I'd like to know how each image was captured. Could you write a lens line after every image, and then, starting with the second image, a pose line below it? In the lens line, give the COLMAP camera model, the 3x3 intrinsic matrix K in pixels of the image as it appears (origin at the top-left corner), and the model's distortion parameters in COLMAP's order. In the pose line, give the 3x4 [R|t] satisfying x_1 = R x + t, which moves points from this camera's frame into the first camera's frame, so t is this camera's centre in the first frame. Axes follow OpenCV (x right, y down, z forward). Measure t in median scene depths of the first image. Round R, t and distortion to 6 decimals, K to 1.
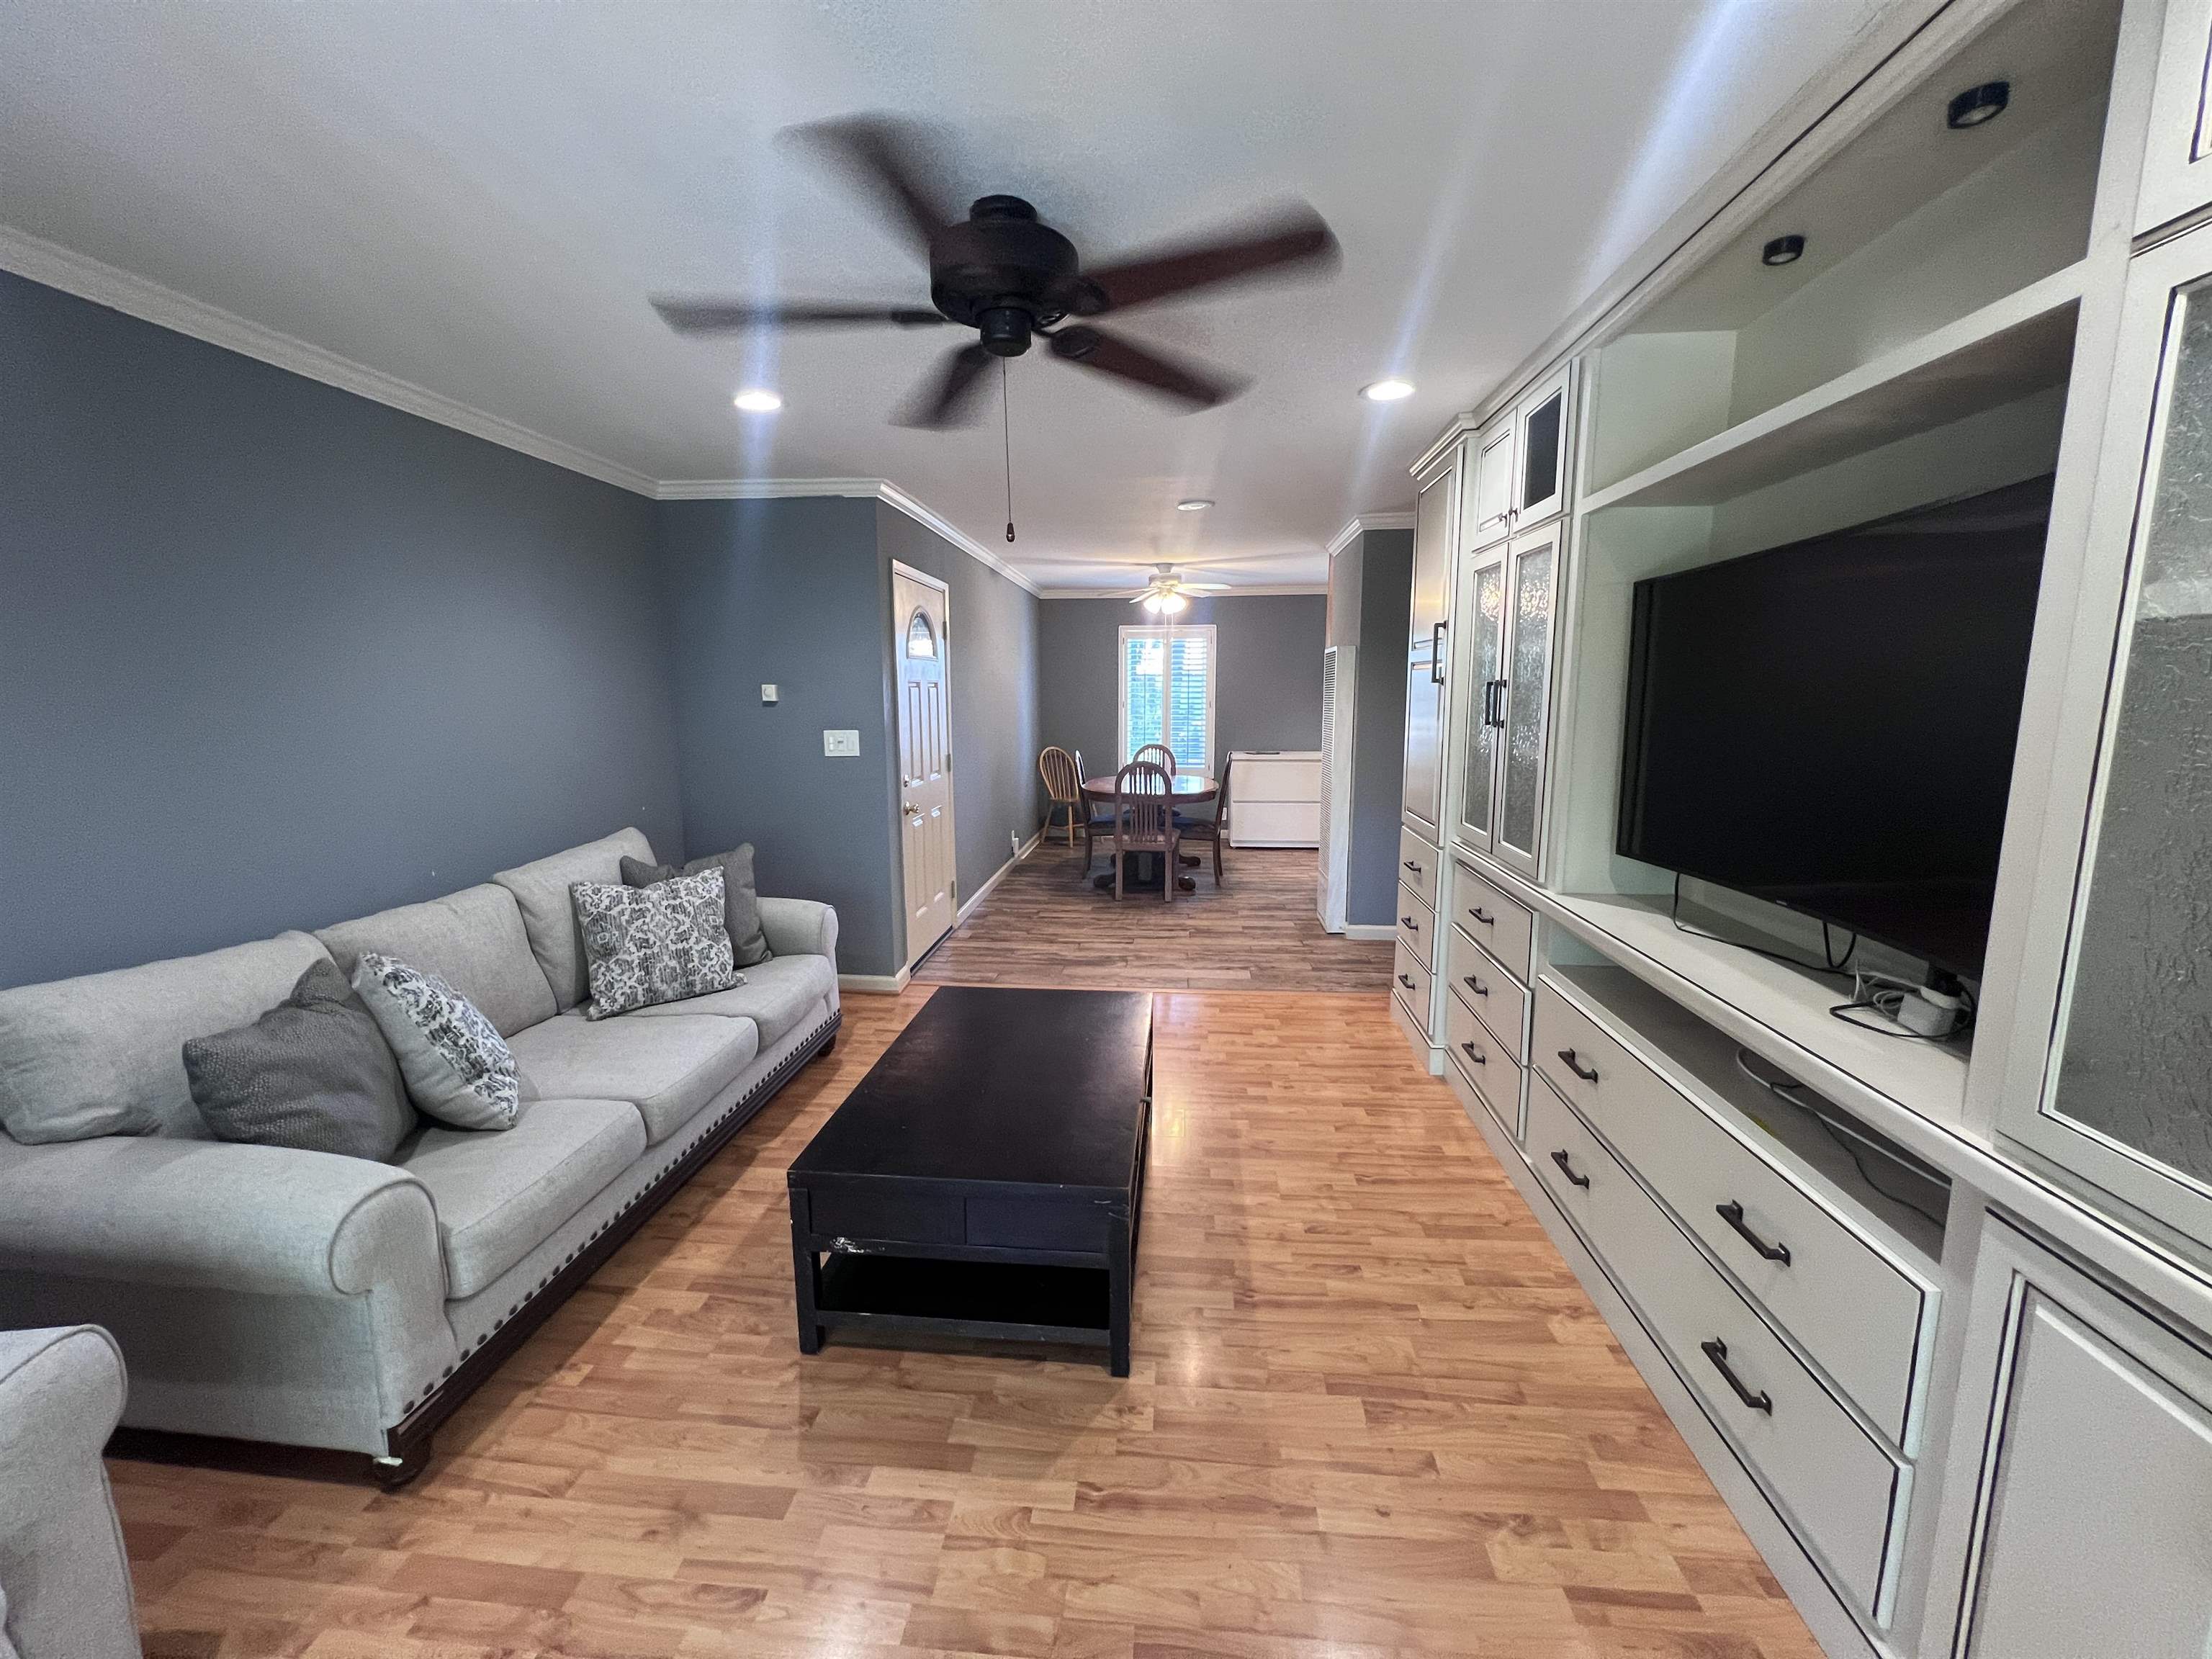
lens RADIAL K [[885.0, 0, 1101.1], [0, 885.0, 822.0], [0, 0, 1]] dist [-0.002085, 0.001179]
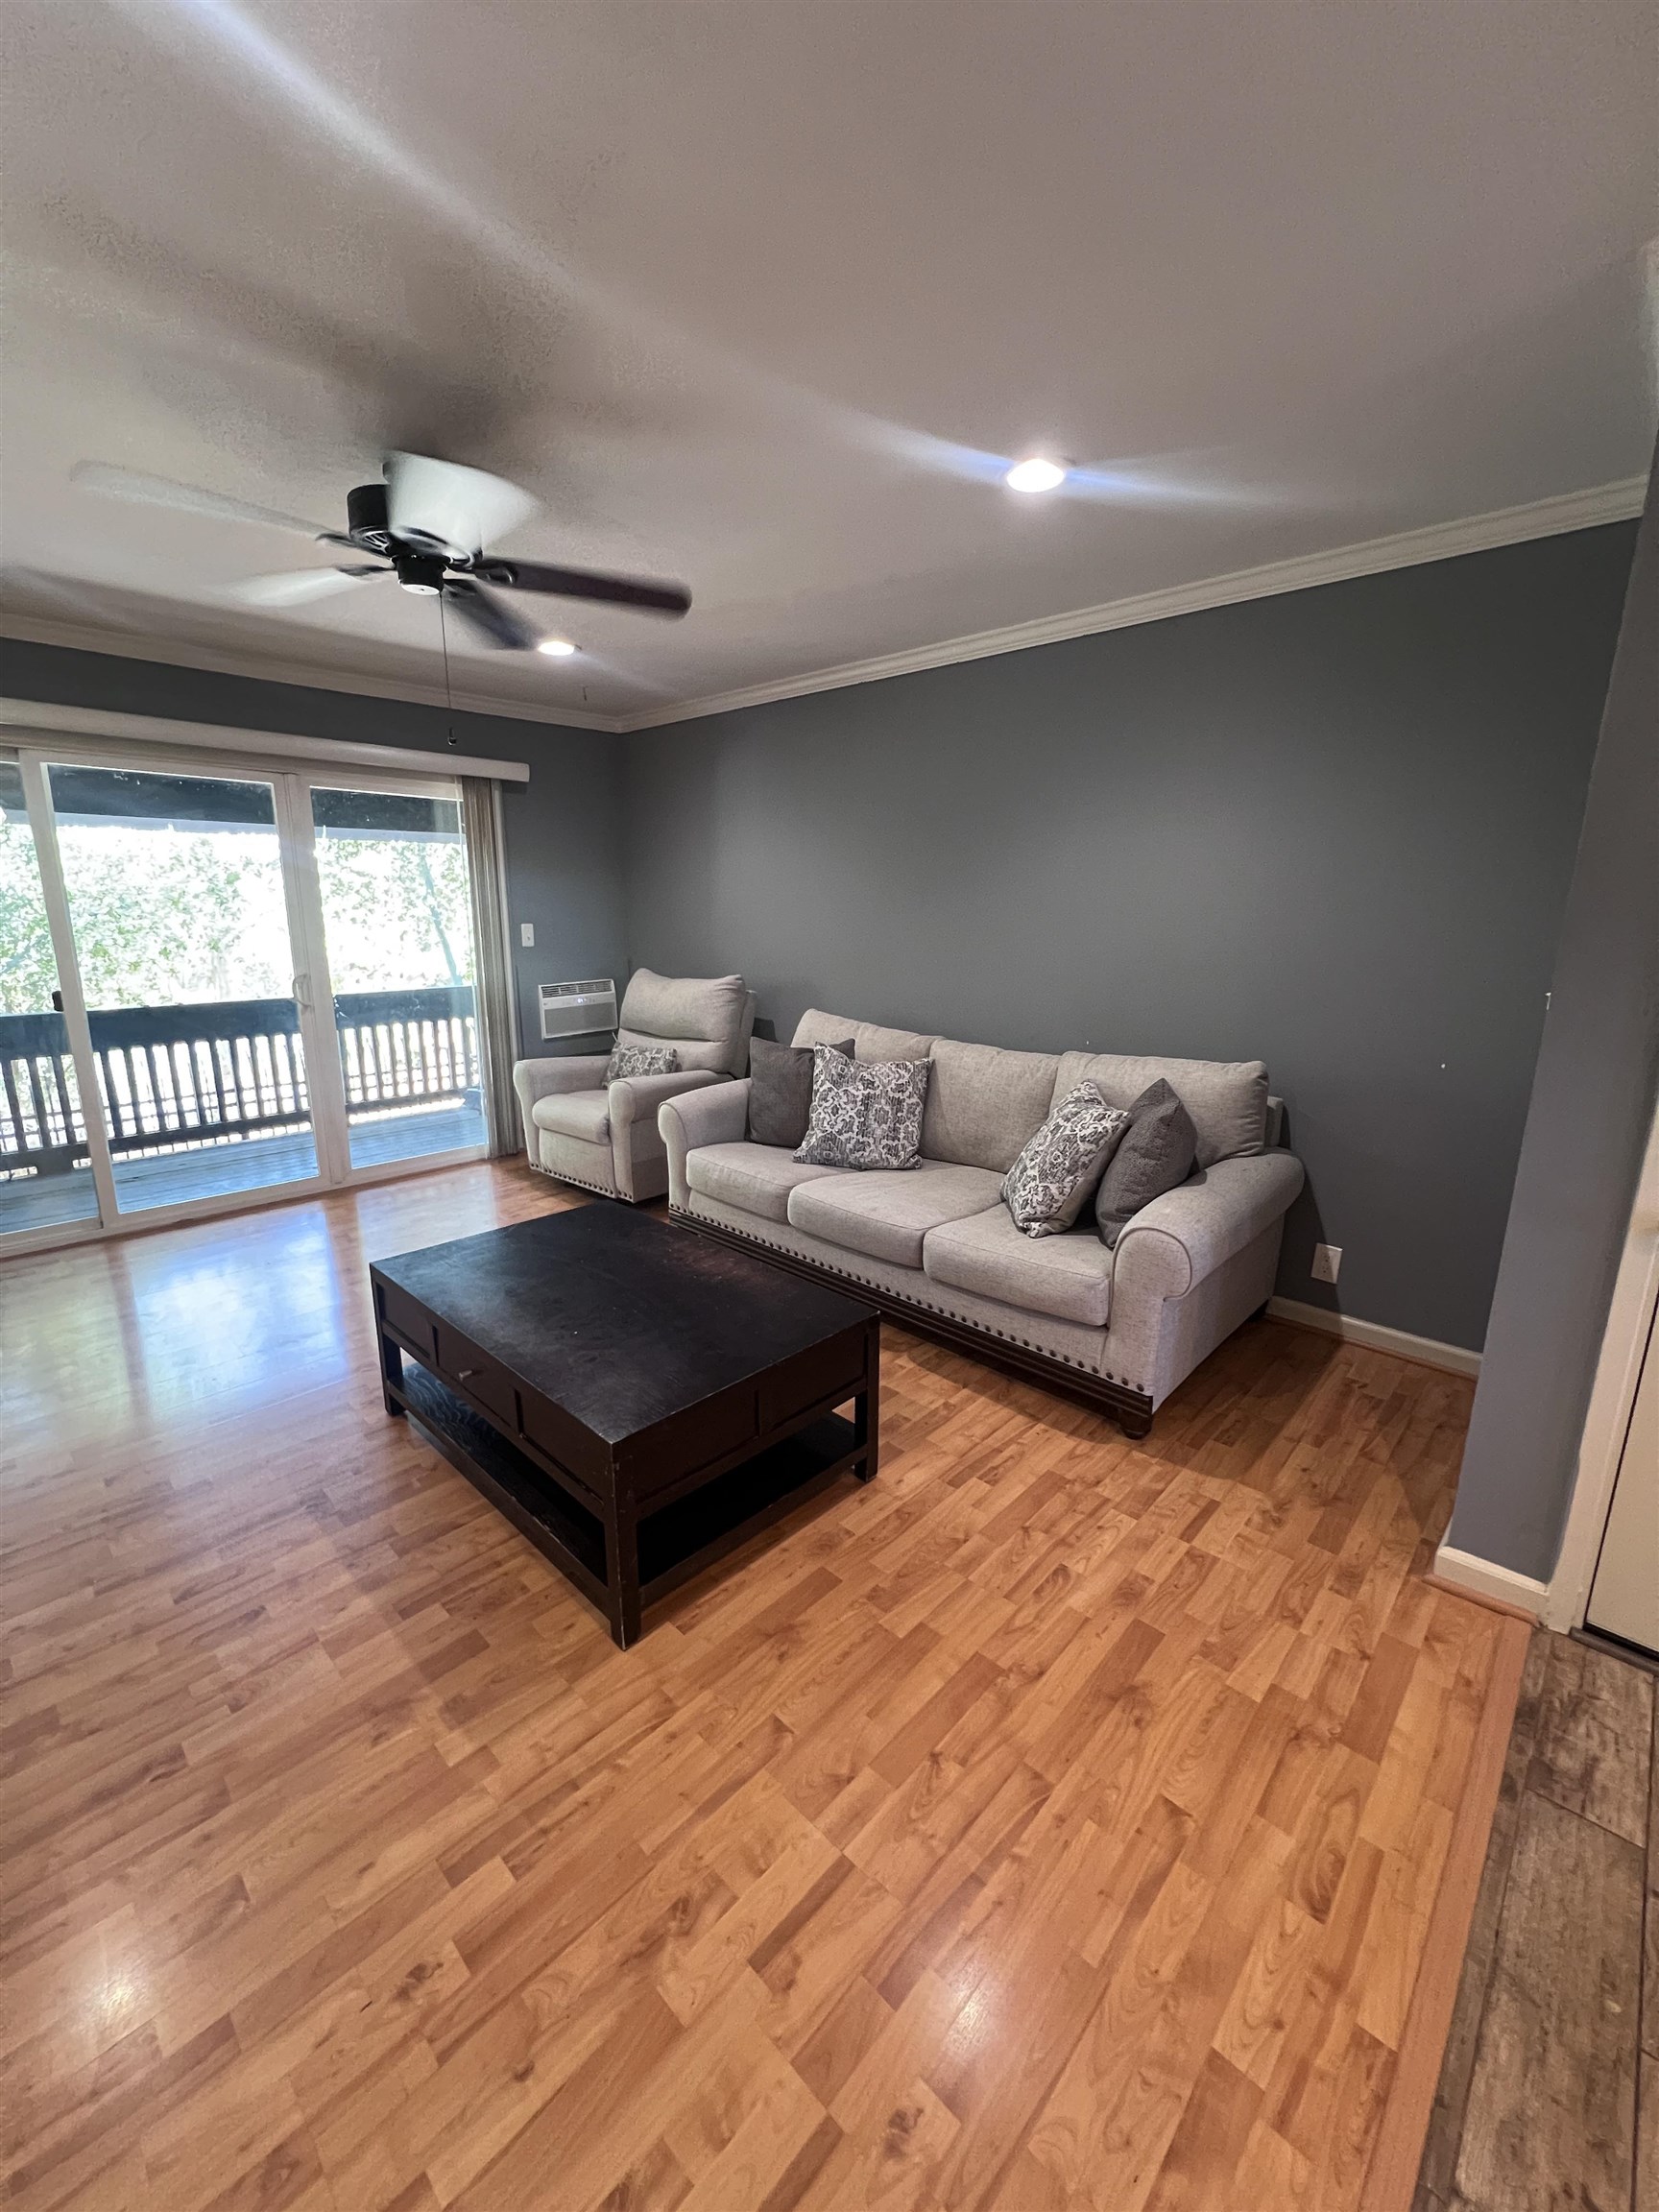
lens RADIAL K [[885.0, 0, 834.4], [0, 885.0, 1100.9], [0, 0, 1]] dist [-0.002085, 0.001179]
pose [[-0.613156, 0.174533, -0.770440, 0.338295], [-0.122424, 0.942510, 0.310945, -0.176843], [0.780418, 0.284978, -0.556538, 1.300825]]
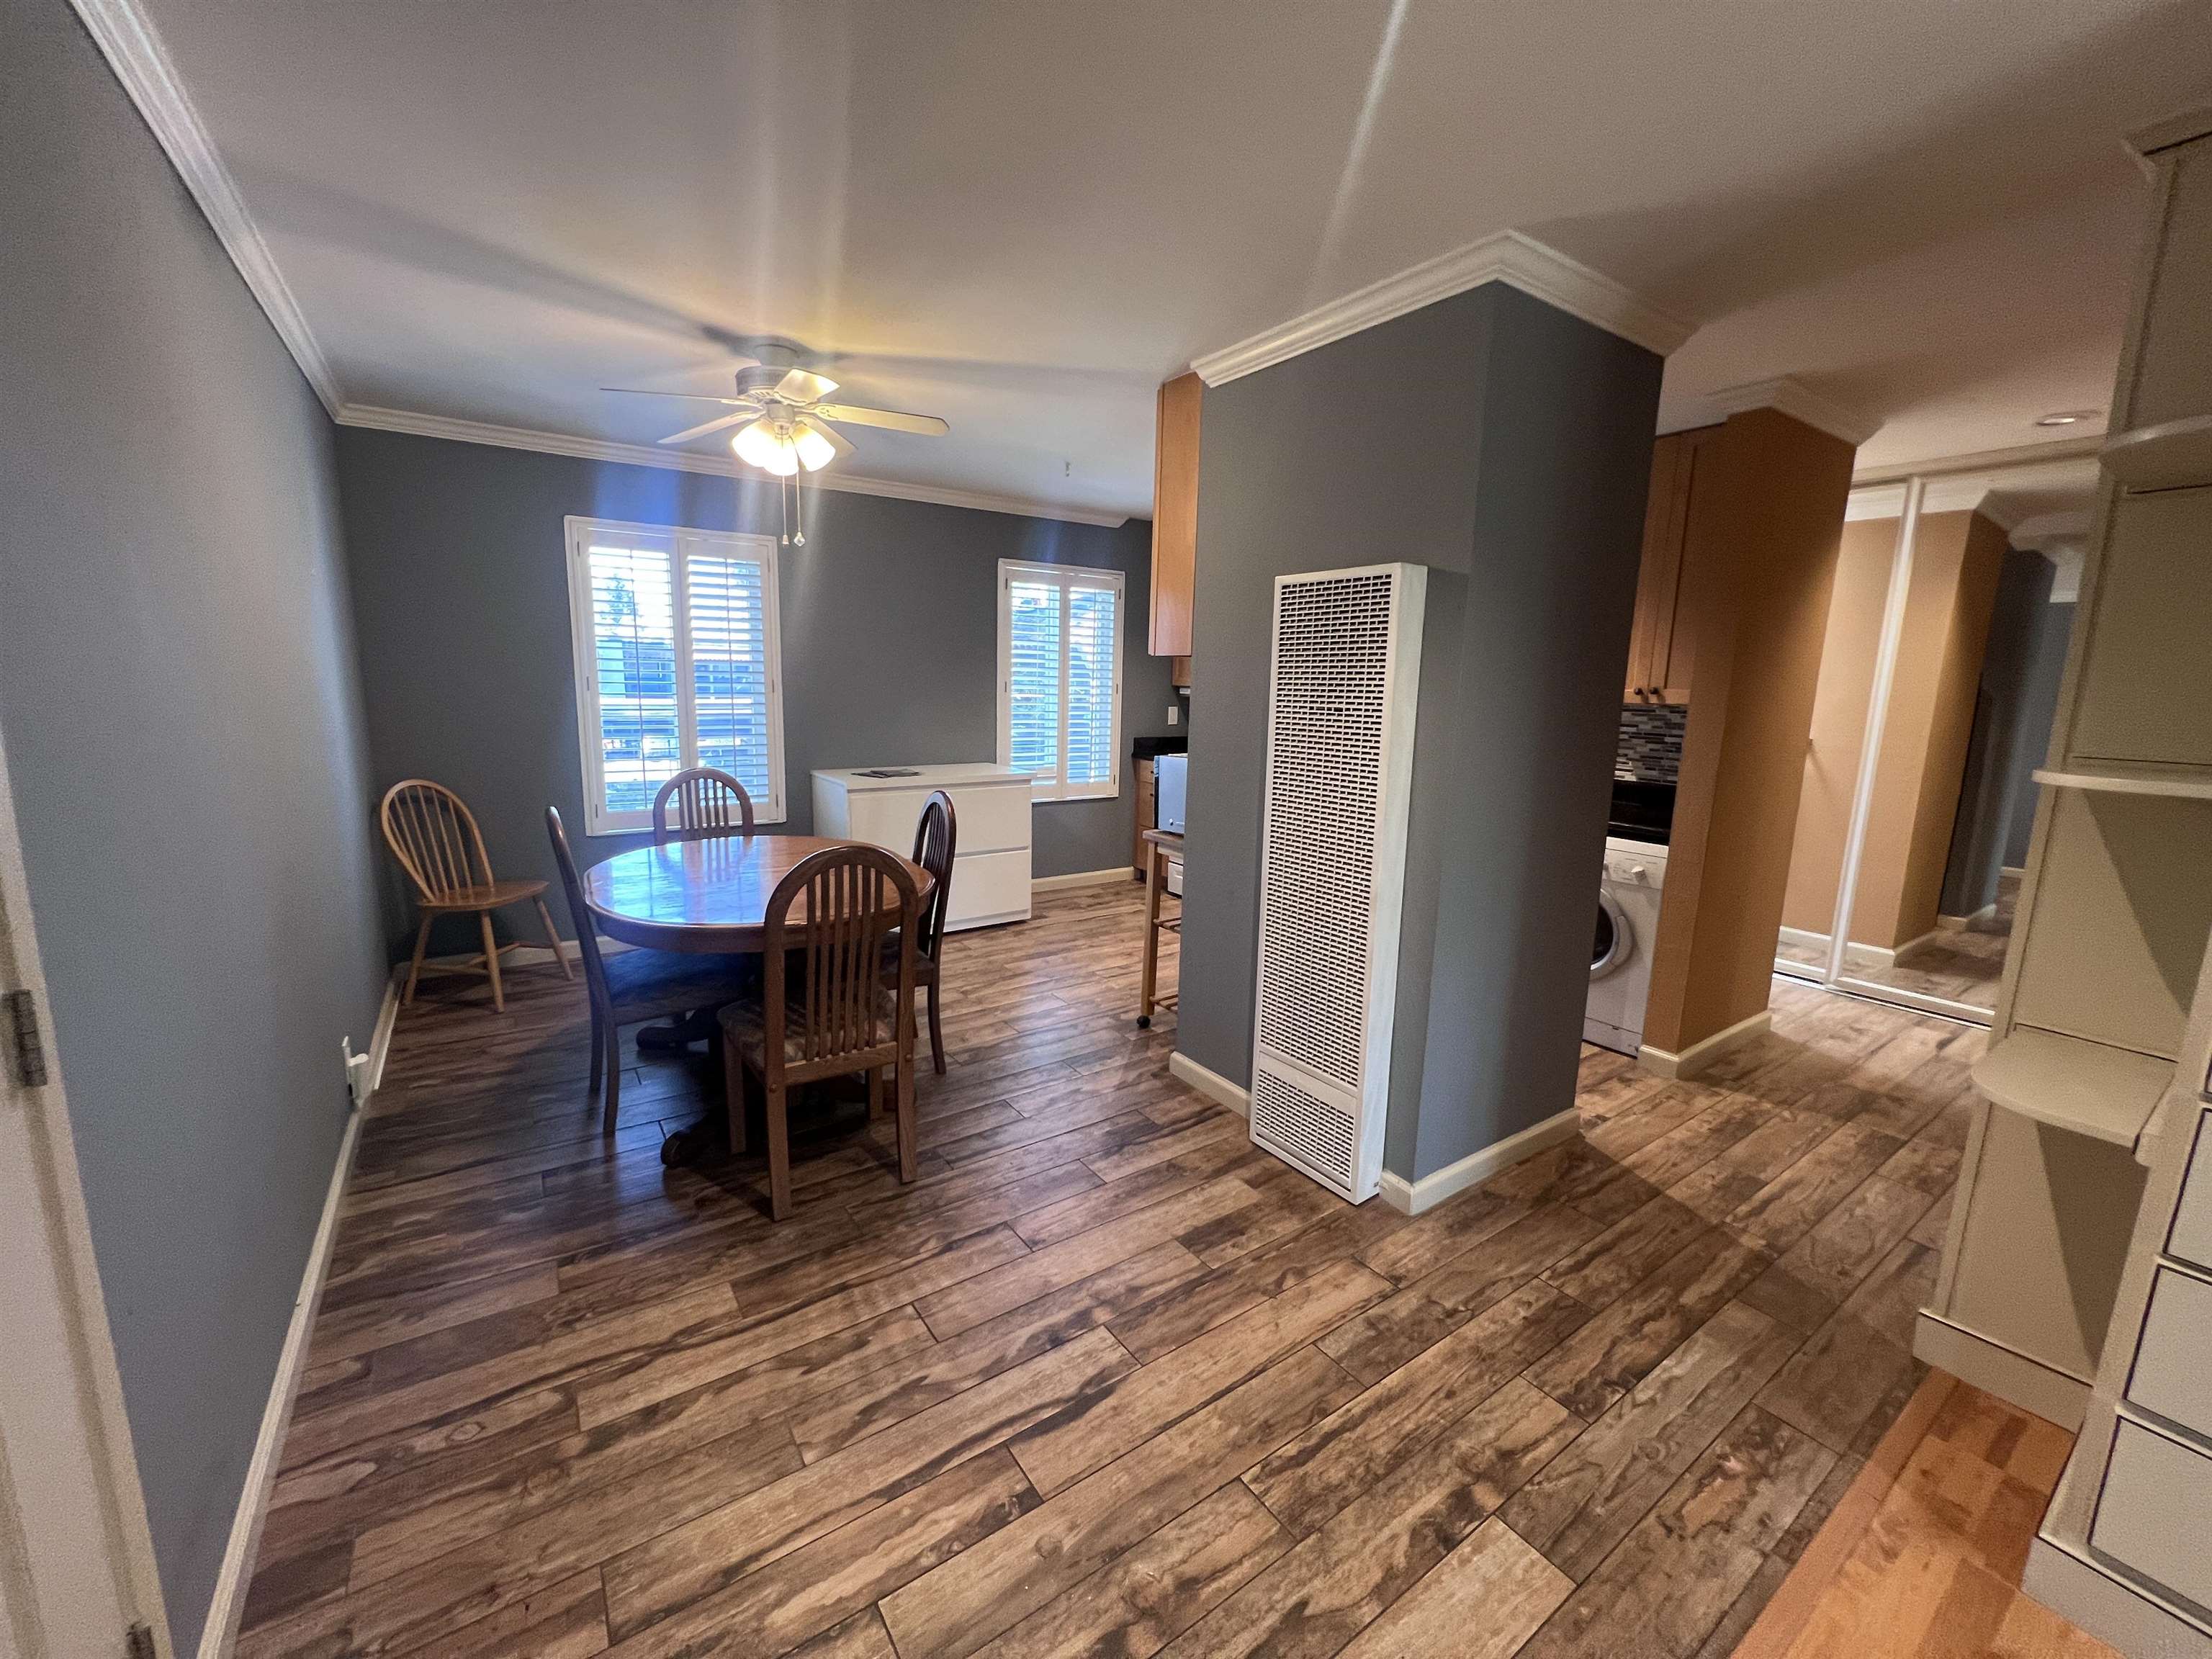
lens RADIAL K [[885.0, 0, 1099.5], [0, 885.0, 824.0], [0, 0, 1]] dist [-0.002085, 0.001179]
pose [[0.768065, -0.085782, 0.634601, -0.196951], [0.068288, 0.996308, 0.052026, -0.173101], [-0.636721, 0.003377, 0.771087, 1.241162]]
